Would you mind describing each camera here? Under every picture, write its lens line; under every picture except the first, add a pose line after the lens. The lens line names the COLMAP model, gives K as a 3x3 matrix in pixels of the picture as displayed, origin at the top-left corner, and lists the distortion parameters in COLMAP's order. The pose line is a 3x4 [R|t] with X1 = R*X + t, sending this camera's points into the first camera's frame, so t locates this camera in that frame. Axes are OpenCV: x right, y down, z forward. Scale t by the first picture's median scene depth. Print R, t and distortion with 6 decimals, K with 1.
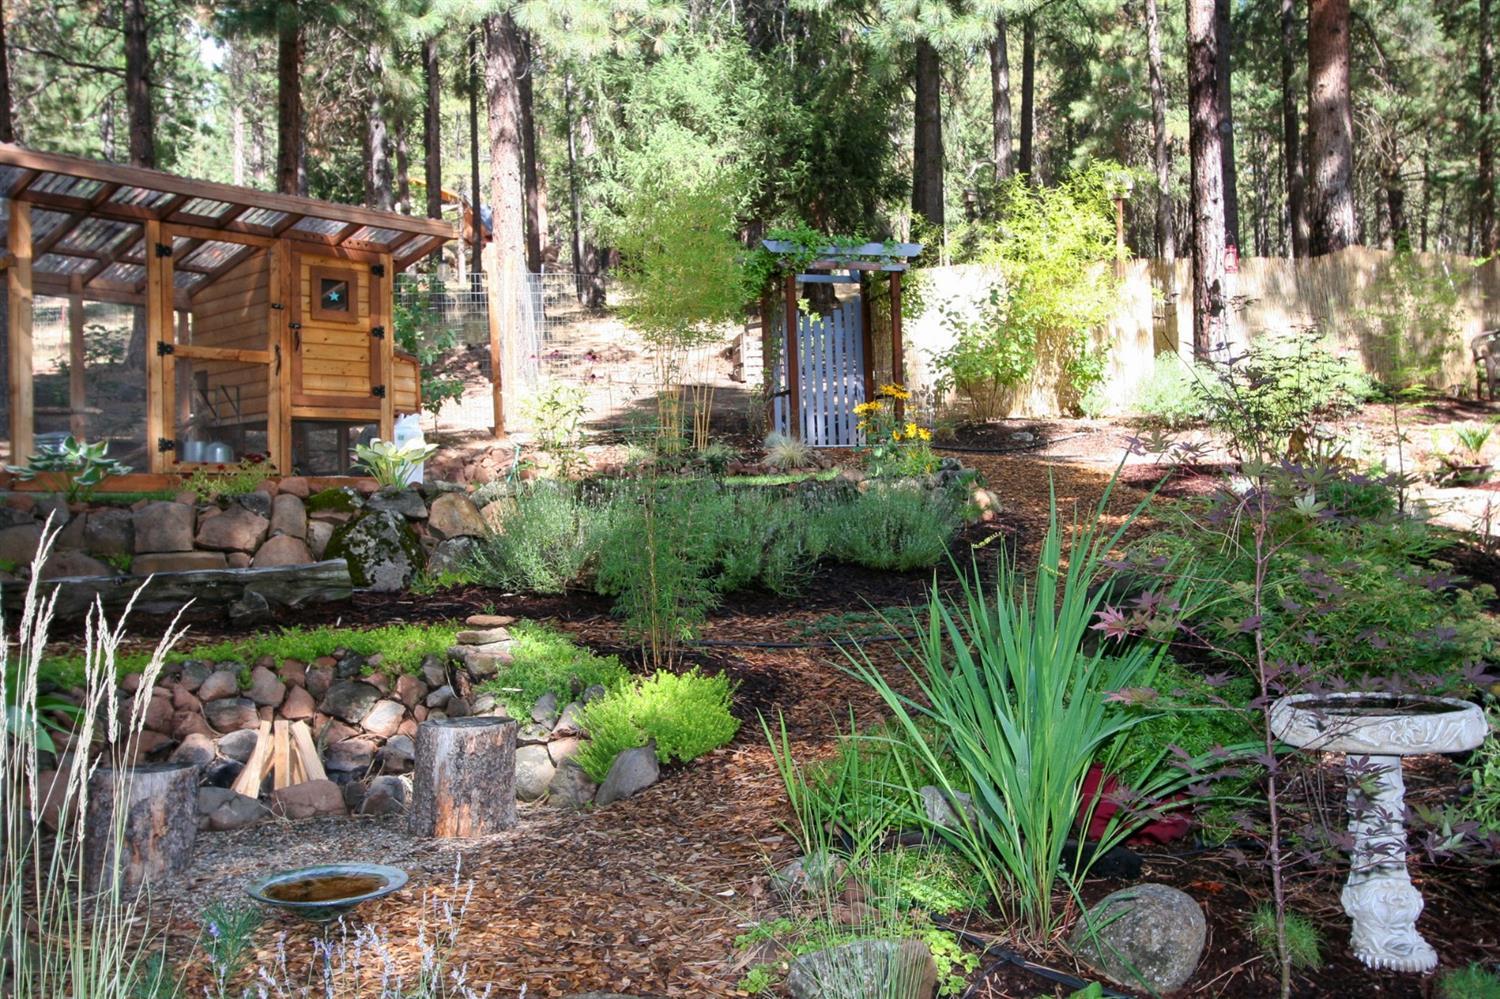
lens RADIAL K [[1469.7, 0, 753.1], [0, 1469.7, 504.0], [0, 0, 1]] dist [0.005407, 0.000000]
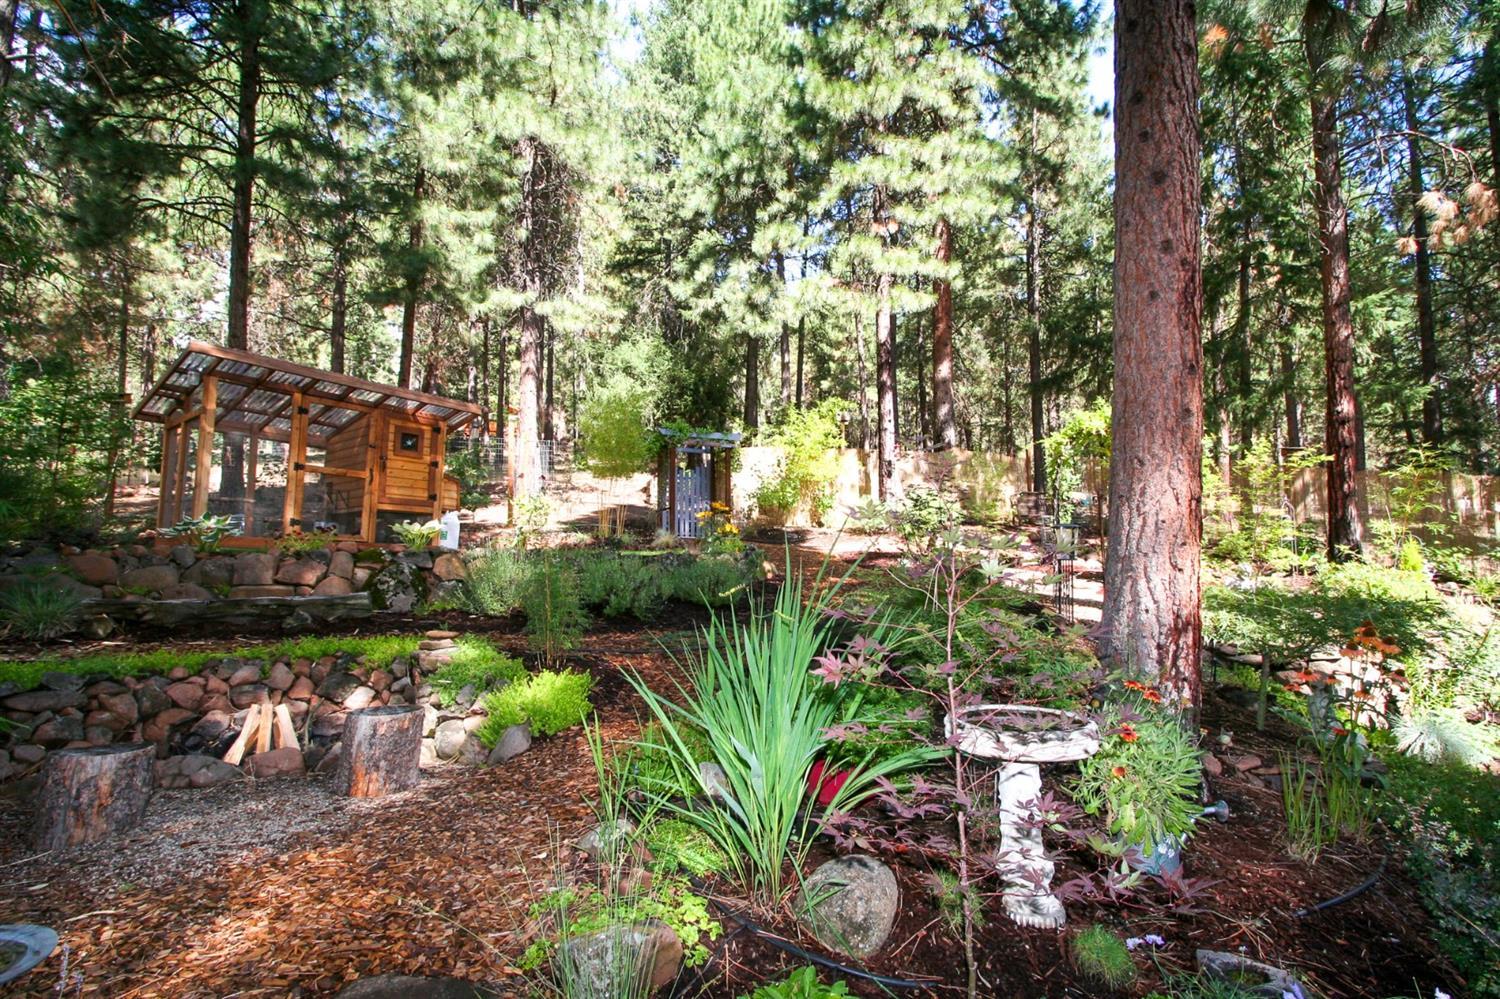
lens RADIAL K [[702.1, 0, 752.7], [0, 702.1, 513.9], [0, 0, 1]] dist [-0.022495, 0.004418]
pose [[0.992533, 0.035083, 0.116821, 0.034188], [-0.025603, 0.996329, -0.081686, 0.002640], [-0.119258, 0.078085, 0.989788, 0.133586]]
